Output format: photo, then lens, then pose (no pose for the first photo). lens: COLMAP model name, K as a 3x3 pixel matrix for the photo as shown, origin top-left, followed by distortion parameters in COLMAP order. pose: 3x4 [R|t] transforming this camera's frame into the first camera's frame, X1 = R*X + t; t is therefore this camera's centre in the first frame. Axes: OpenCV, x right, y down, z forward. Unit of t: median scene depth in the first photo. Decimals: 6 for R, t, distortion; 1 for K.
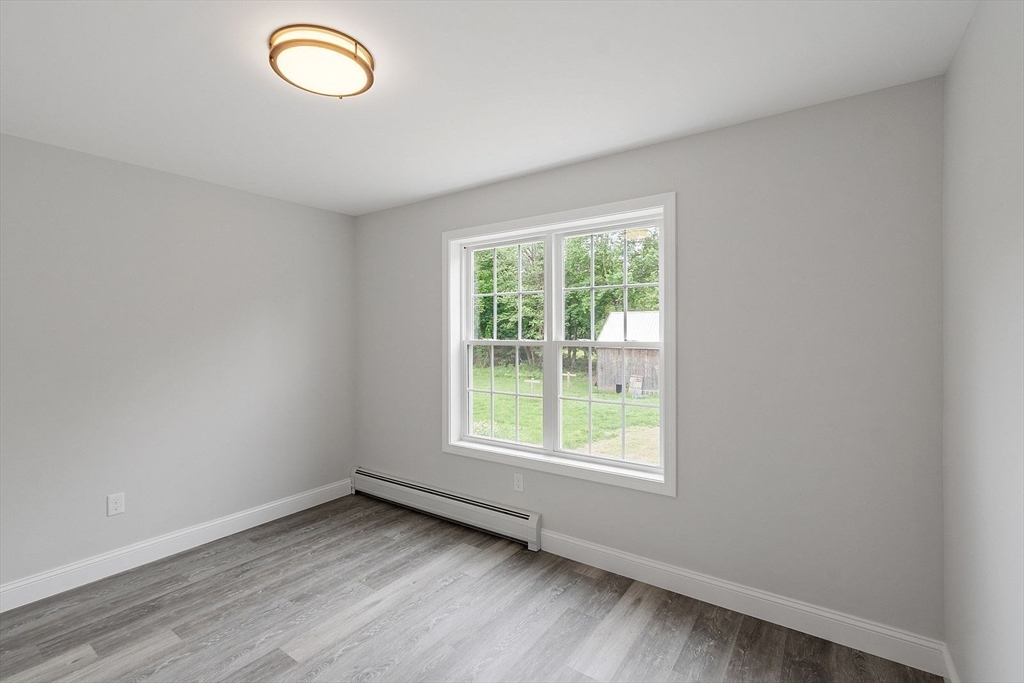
lens RADIAL K [[448.4, 0, 515.5], [0, 448.4, 339.7], [0, 0, 1]] dist [0.004482, -0.001700]
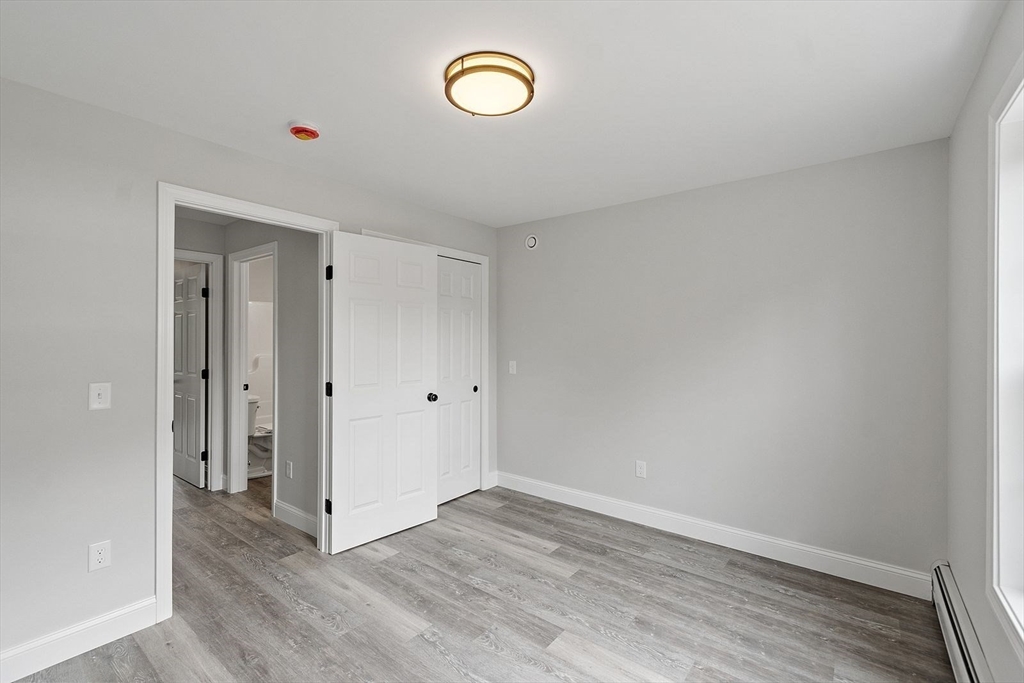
lens RADIAL K [[448.4, 0, 506.9], [0, 448.4, 337.6], [0, 0, 1]] dist [0.004482, -0.001700]
pose [[-0.056201, 0.001509, -0.998418, 0.386635], [-0.018451, 0.999827, 0.002549, -0.004467], [0.998249, 0.018565, -0.056164, 0.652971]]
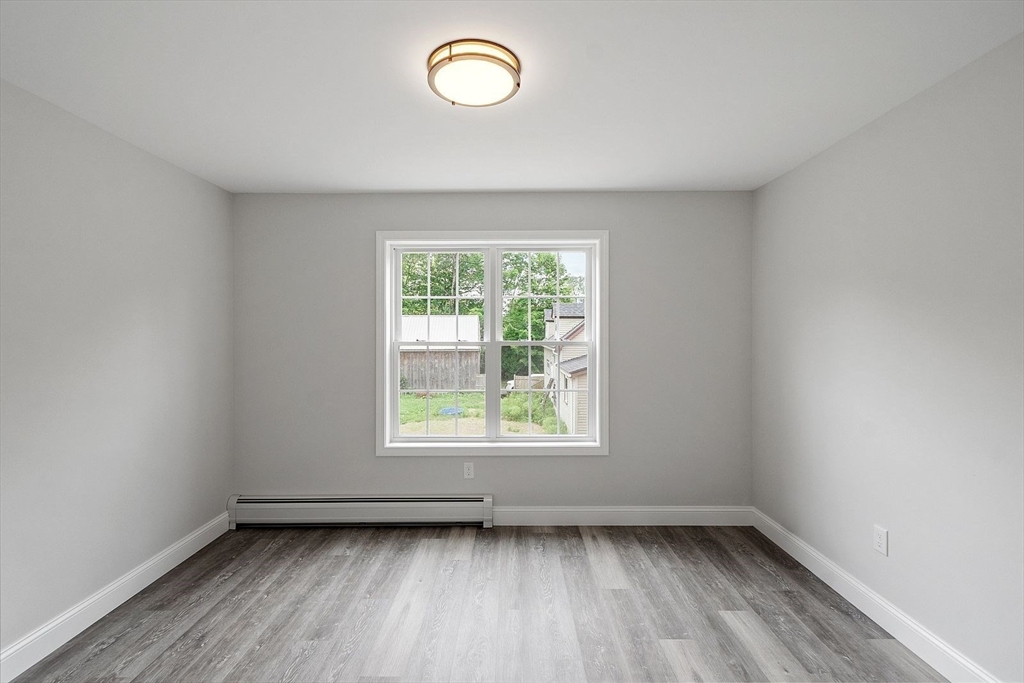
lens RADIAL K [[448.4, 0, 514.9], [0, 448.4, 331.9], [0, 0, 1]] dist [0.004482, -0.001700]
pose [[0.828440, -0.005431, 0.560051, -0.558740], [0.008871, 0.999955, -0.003425, -0.017213], [-0.560007, 0.007806, 0.828451, 0.027912]]
